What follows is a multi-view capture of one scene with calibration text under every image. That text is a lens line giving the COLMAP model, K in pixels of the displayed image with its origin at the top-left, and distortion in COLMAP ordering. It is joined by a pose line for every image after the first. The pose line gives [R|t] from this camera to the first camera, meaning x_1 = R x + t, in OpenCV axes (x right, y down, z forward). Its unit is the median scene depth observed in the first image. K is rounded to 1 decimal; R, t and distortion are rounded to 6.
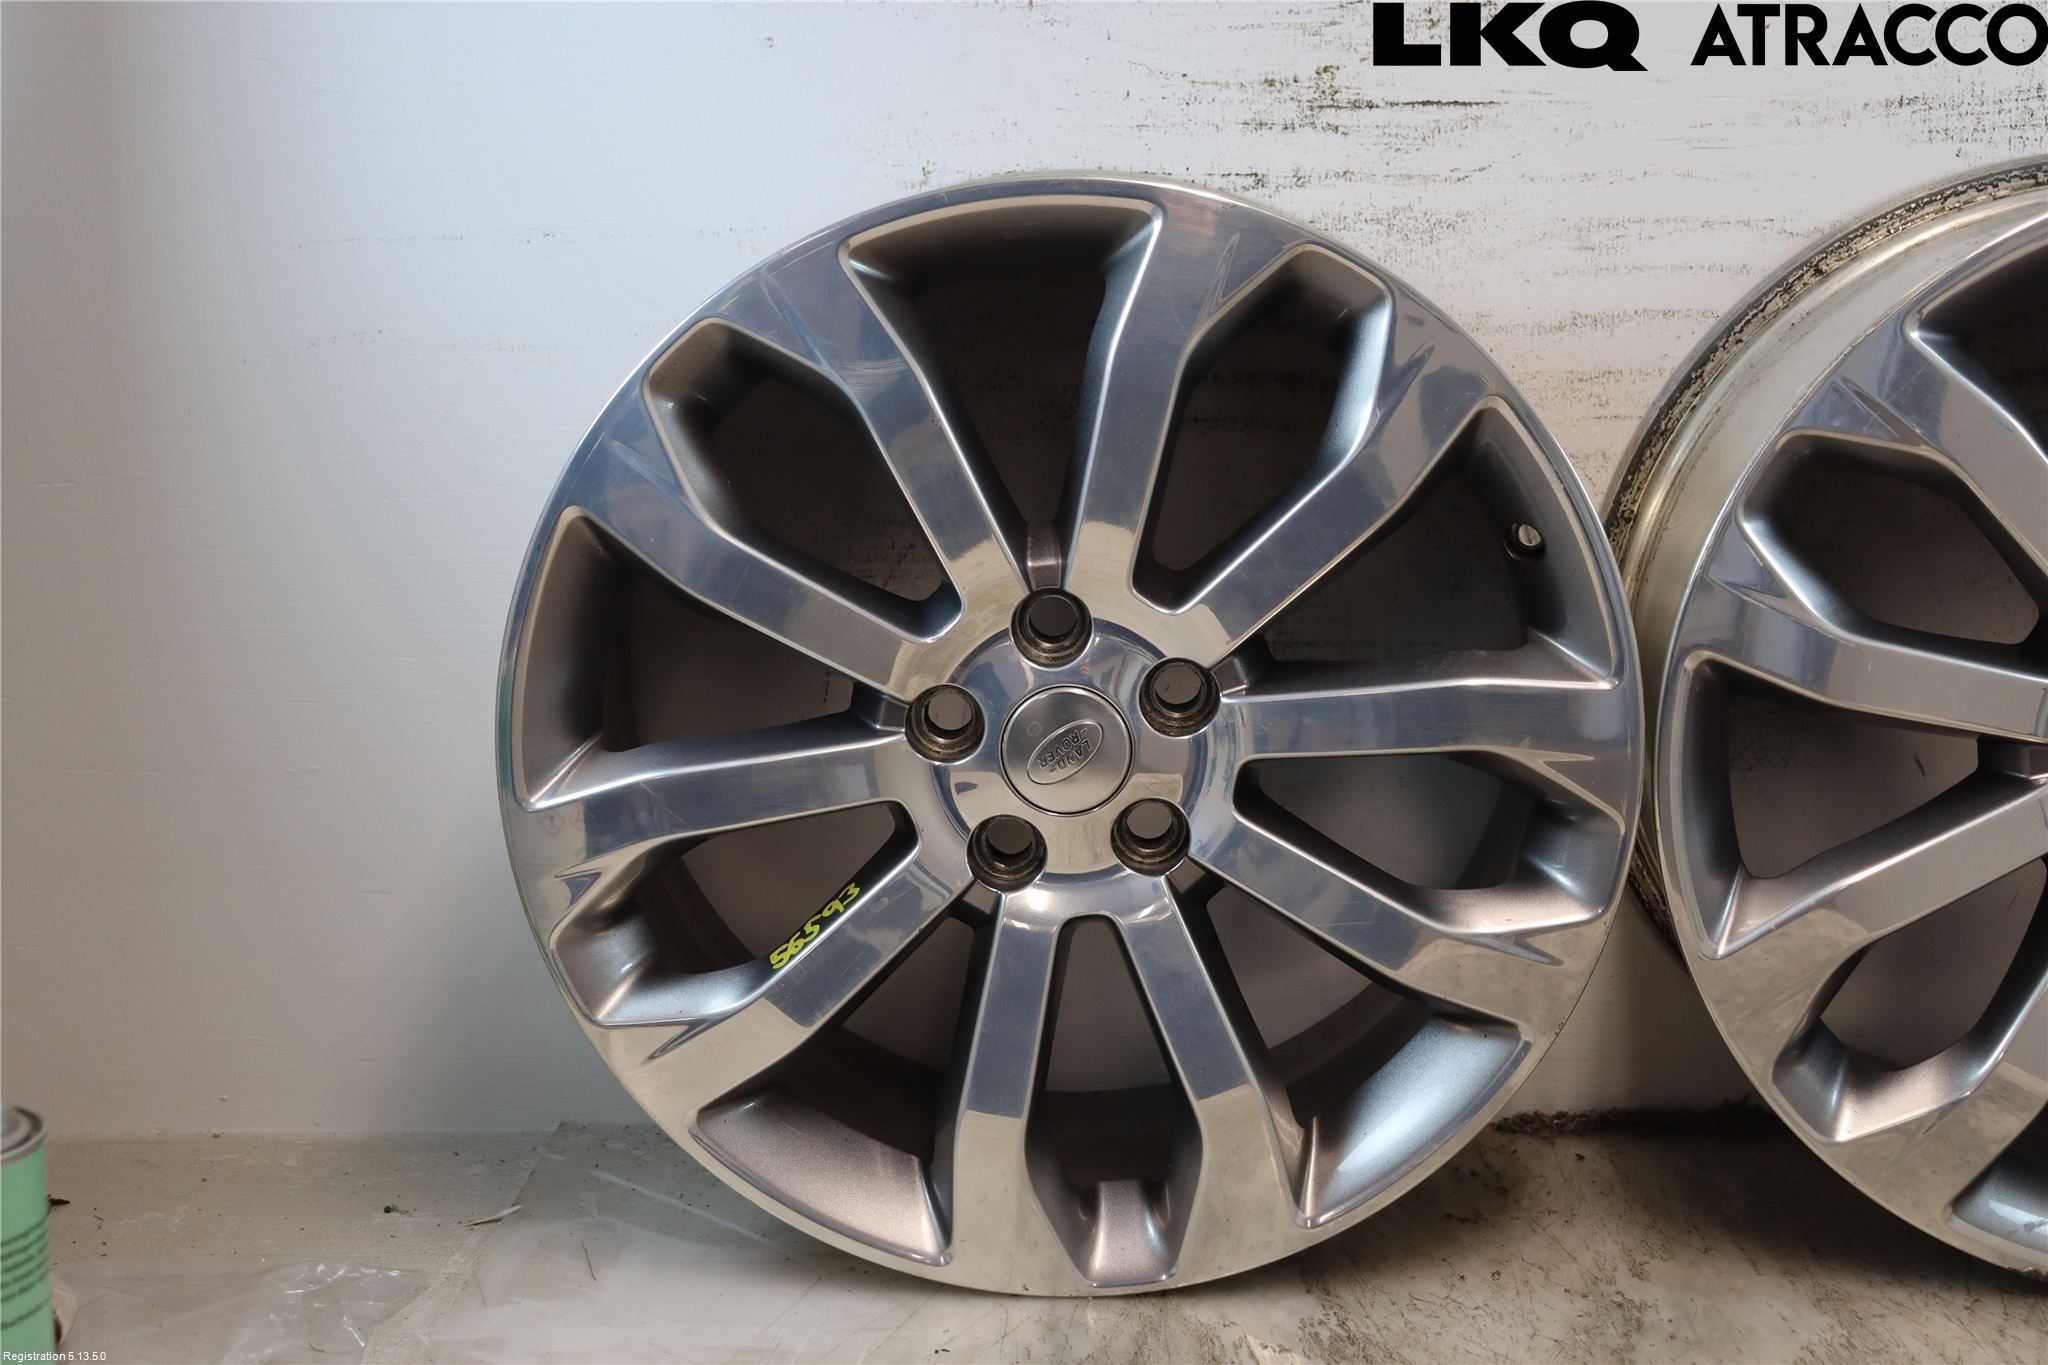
lens RADIAL K [[2771.9, 0, 1027.4], [0, 2771.9, 690.5], [0, 0, 1]] dist [-0.008468, 0.352928]
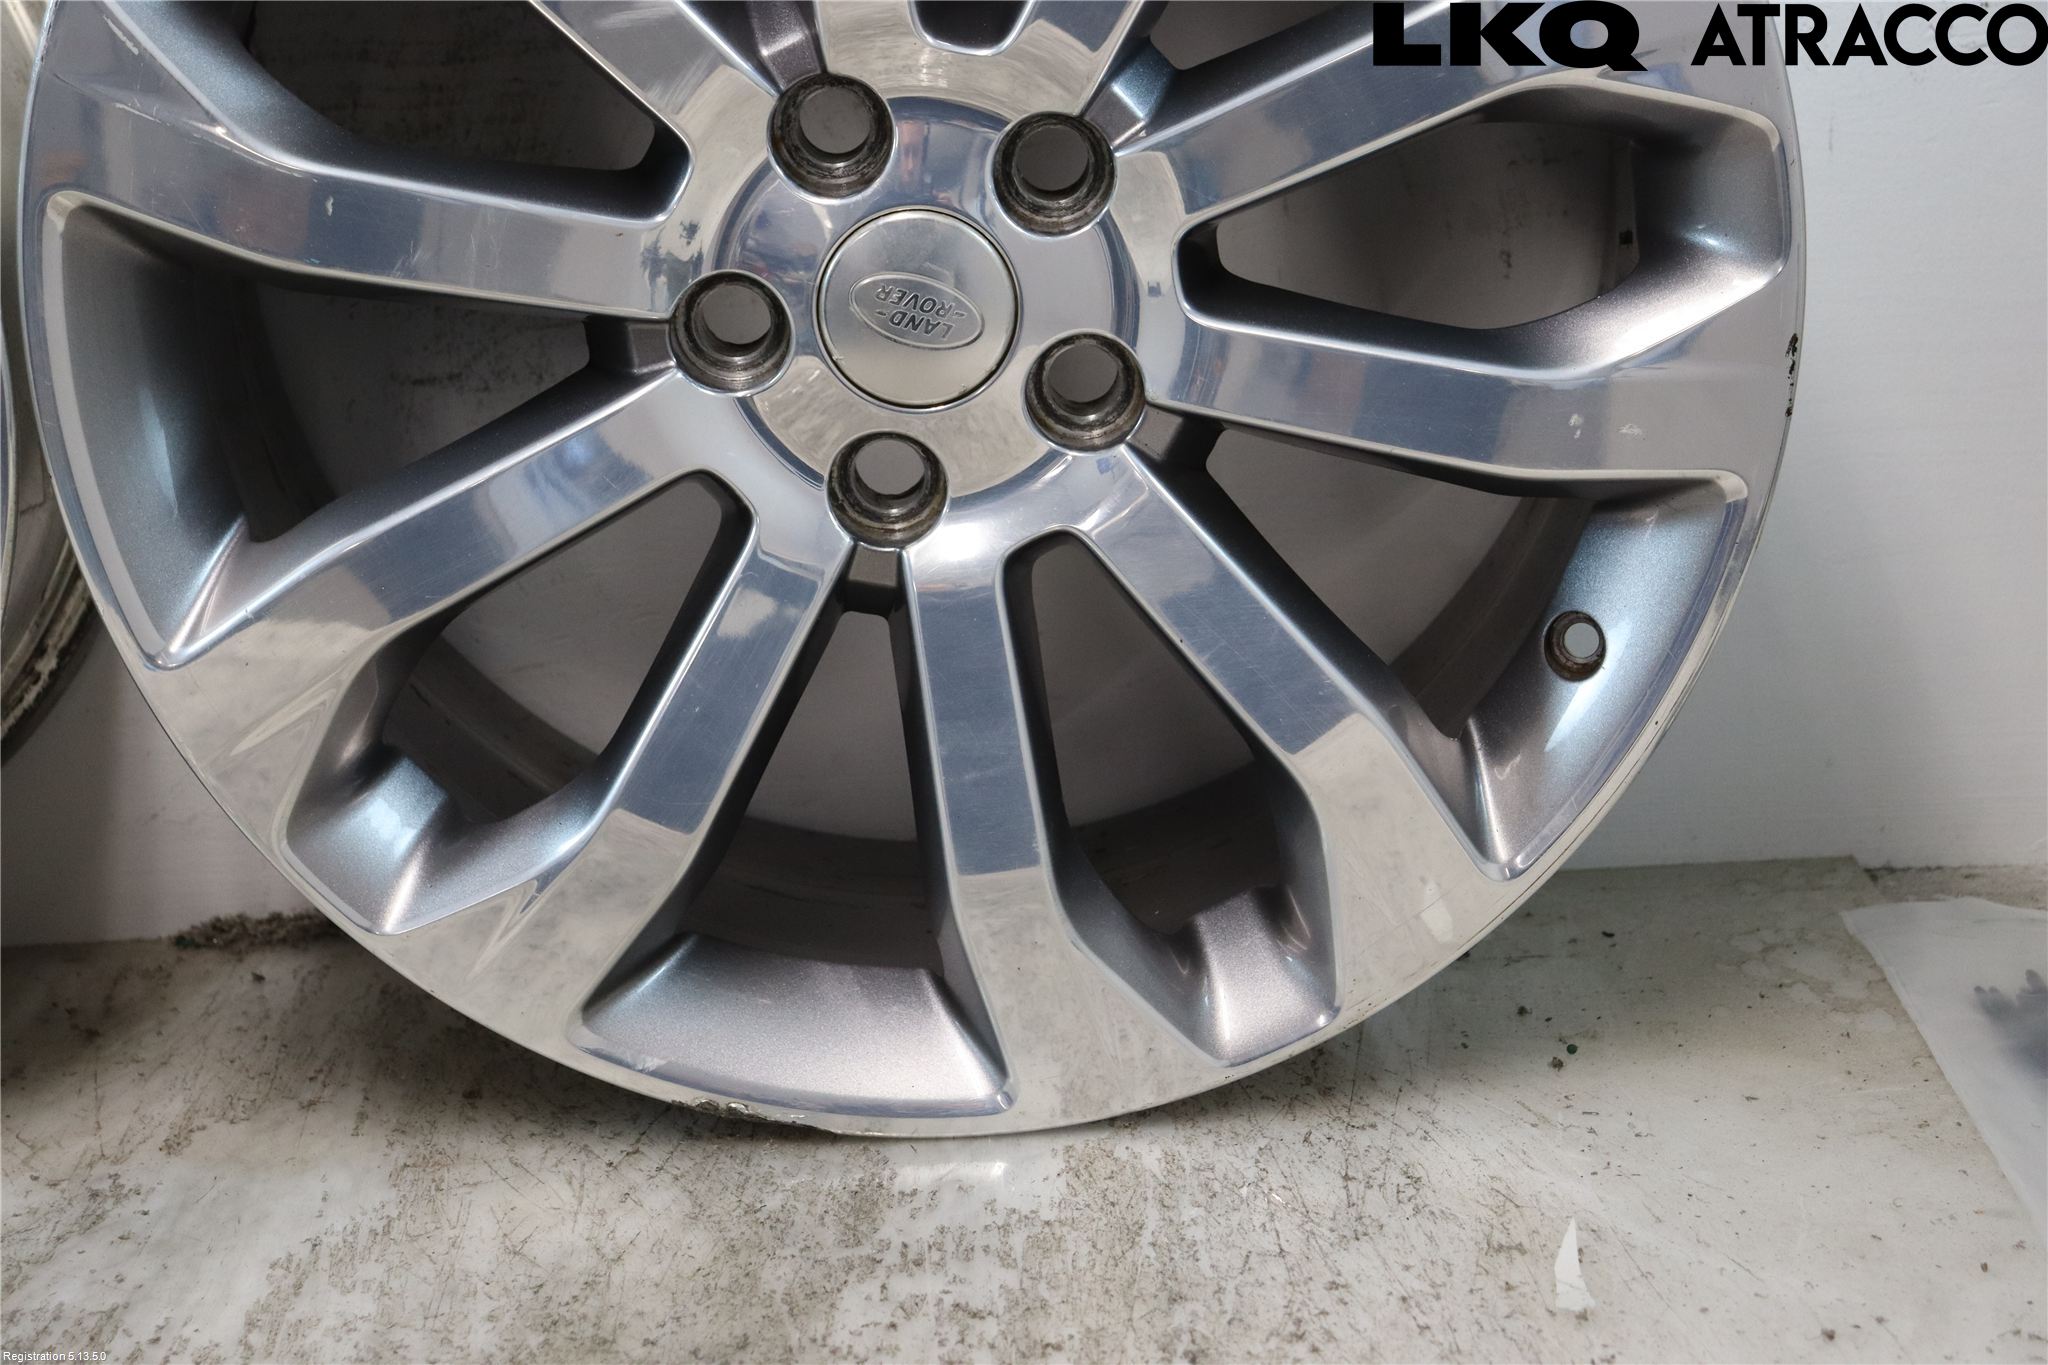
lens RADIAL K [[3832.5, 0, 1011.5], [0, 3832.5, 689.5], [0, 0, 1]] dist [0.195899, 0.358106]
pose [[0.998633, -0.047787, 0.021176, 0.381626], [0.045950, 0.995727, 0.080100, 0.033260], [-0.024913, -0.079017, 0.996562, 0.070081]]
